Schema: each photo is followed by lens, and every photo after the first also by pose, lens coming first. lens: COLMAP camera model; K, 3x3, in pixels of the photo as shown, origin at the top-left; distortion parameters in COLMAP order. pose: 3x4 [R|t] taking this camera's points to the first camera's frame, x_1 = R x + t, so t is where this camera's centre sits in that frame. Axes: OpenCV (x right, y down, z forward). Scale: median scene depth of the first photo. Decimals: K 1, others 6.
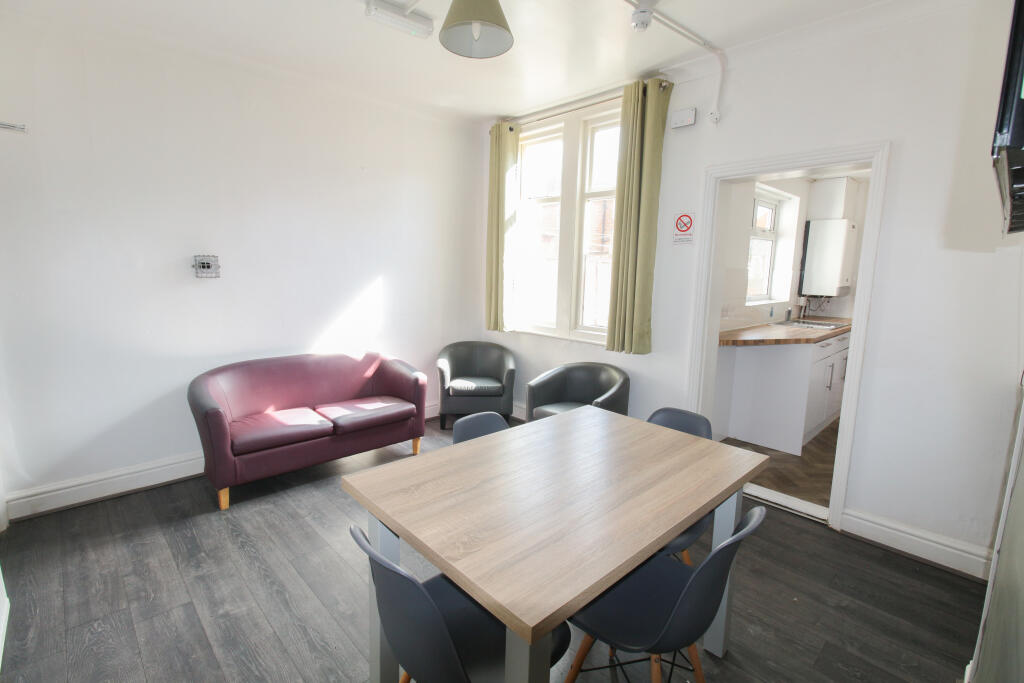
lens RADIAL K [[479.1, 0, 512.0], [0, 479.1, 341.5], [0, 0, 1]] dist [0.017831, -0.013881]
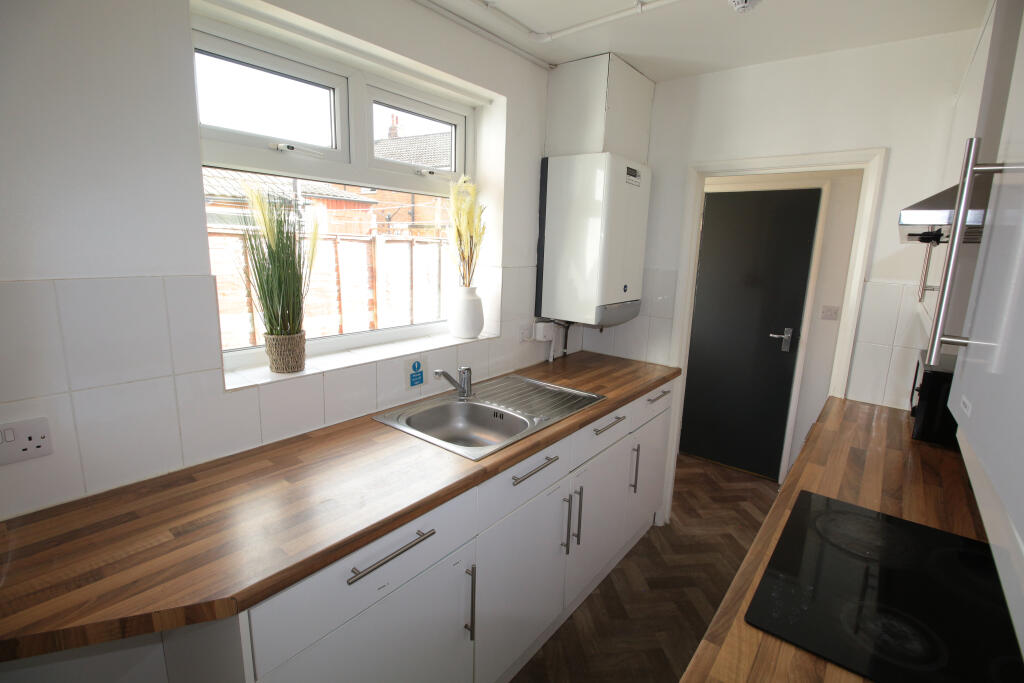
lens RADIAL K [[473.9, 0, 512.0], [0, 473.9, 341.5], [0, 0, 1]] dist [-0.000673, -0.013490]
pose [[0.992195, -0.015448, 0.123733, 0.543244], [0.008809, 0.998501, 0.054023, -0.104345], [-0.124382, -0.052511, 0.990844, 0.567240]]
